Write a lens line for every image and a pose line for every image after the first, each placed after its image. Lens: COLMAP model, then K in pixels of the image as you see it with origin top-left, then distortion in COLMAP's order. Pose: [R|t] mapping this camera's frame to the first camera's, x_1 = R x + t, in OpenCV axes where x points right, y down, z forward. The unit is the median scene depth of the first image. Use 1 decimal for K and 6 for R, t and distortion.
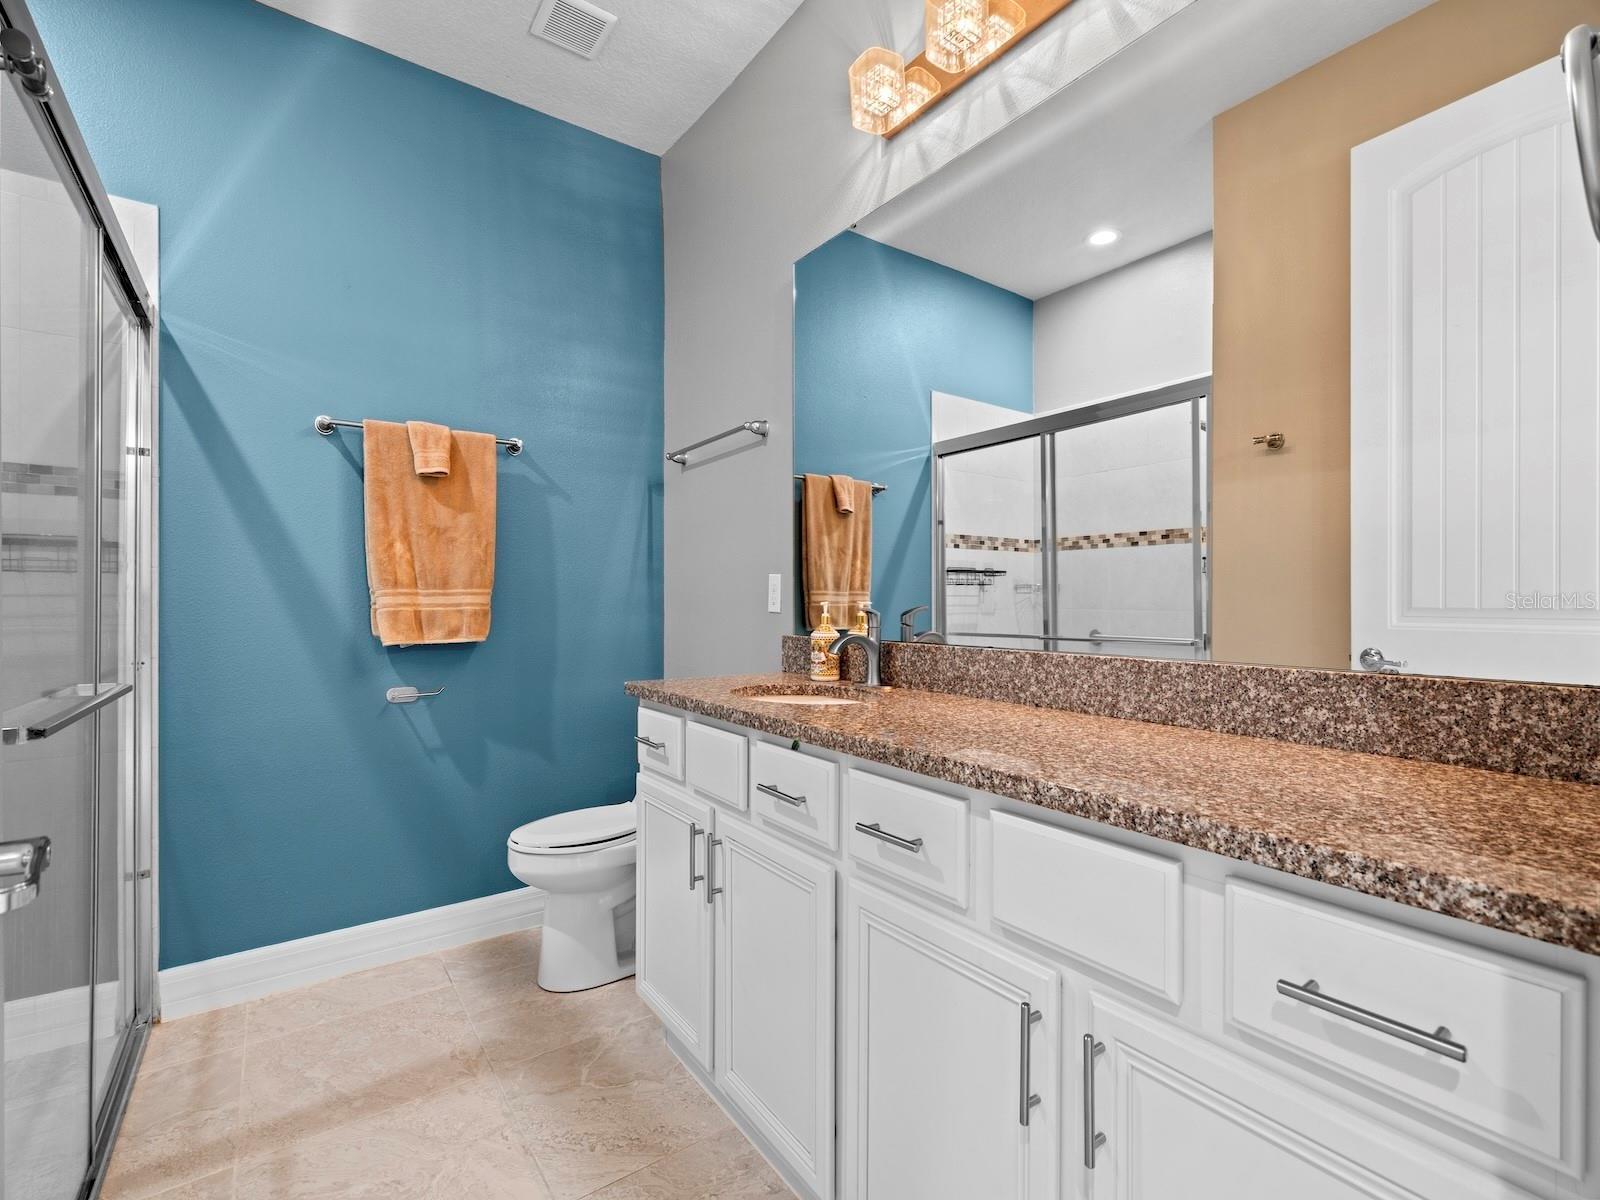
lens RADIAL K [[721.4, 0, 800.0], [0, 721.4, 600.0], [0, 0, 1]] dist [-0.000025, 0.000292]
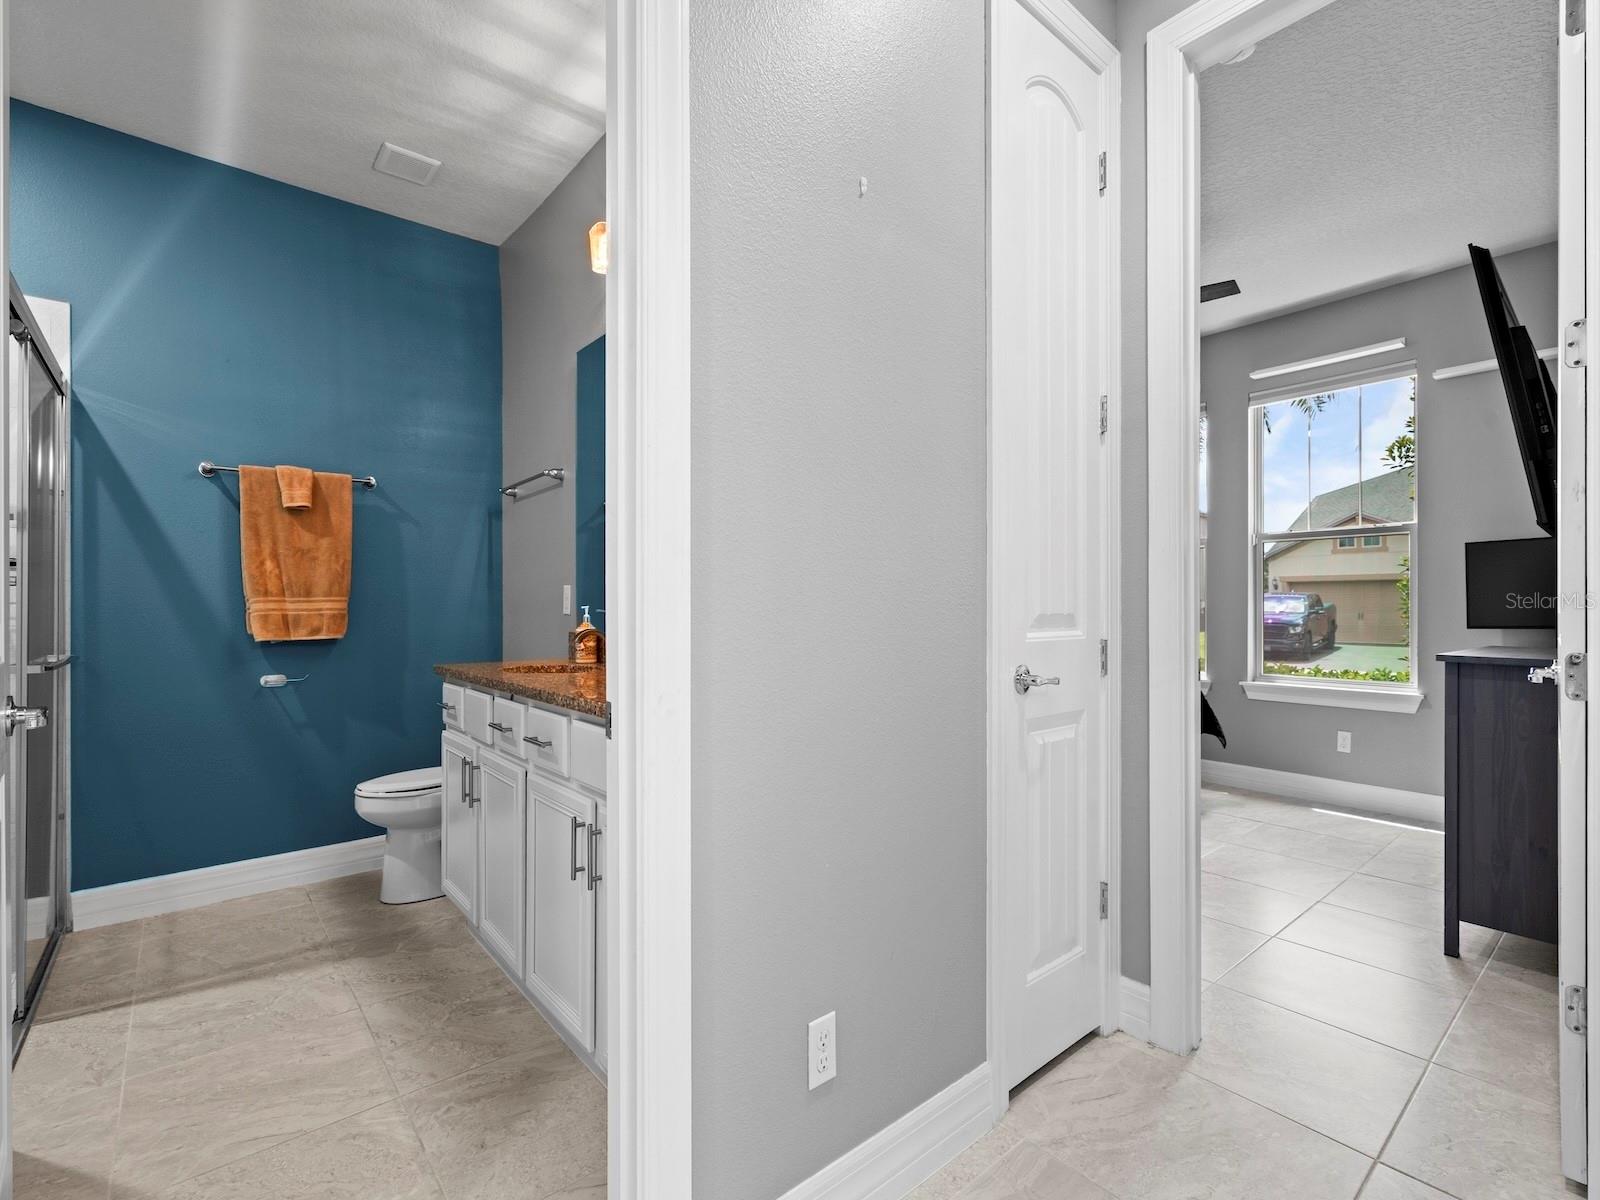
lens RADIAL K [[736.4, 0, 797.1], [0, 736.4, 604.3], [0, 0, 1]] dist [0.001909, -0.000020]
pose [[0.997649, -0.002597, 0.068476, 0.288034], [0.002730, 0.999995, -0.001845, 0.002004], [-0.068471, 0.002028, 0.997651, -0.367584]]
